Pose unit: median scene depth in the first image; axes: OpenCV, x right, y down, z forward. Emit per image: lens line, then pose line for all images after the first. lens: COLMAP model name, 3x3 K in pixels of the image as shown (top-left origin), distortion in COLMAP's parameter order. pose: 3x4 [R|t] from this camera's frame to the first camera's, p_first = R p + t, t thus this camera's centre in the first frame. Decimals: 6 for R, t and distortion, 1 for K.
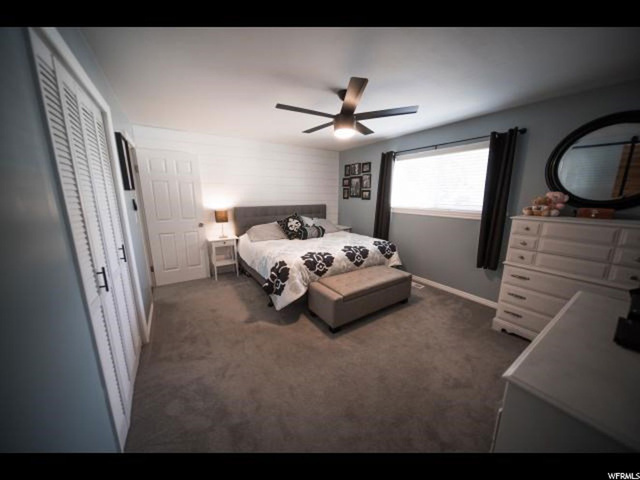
lens RADIAL K [[221.9, 0, 321.4], [0, 221.9, 240.6], [0, 0, 1]] dist [-0.000586, -0.000133]
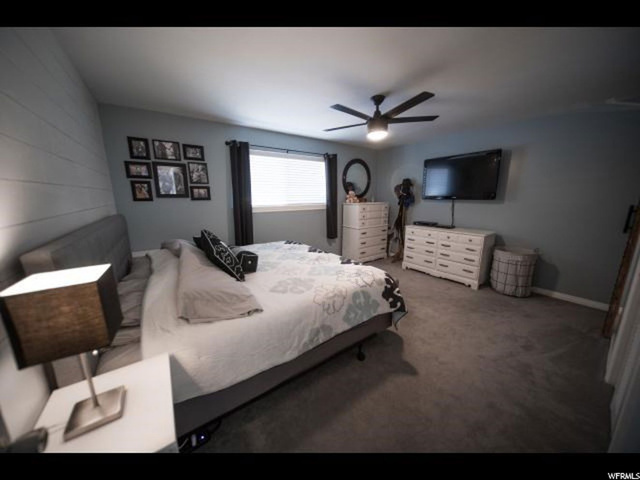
lens RADIAL K [[221.9, 0, 321.4], [0, 221.9, 240.6], [0, 0, 1]] dist [-0.000586, -0.000133]
pose [[-0.037404, -0.228186, 0.972899, -0.528269], [0.192685, 0.953663, 0.231082, -0.157059], [-0.980548, 0.196106, 0.008298, 0.673830]]
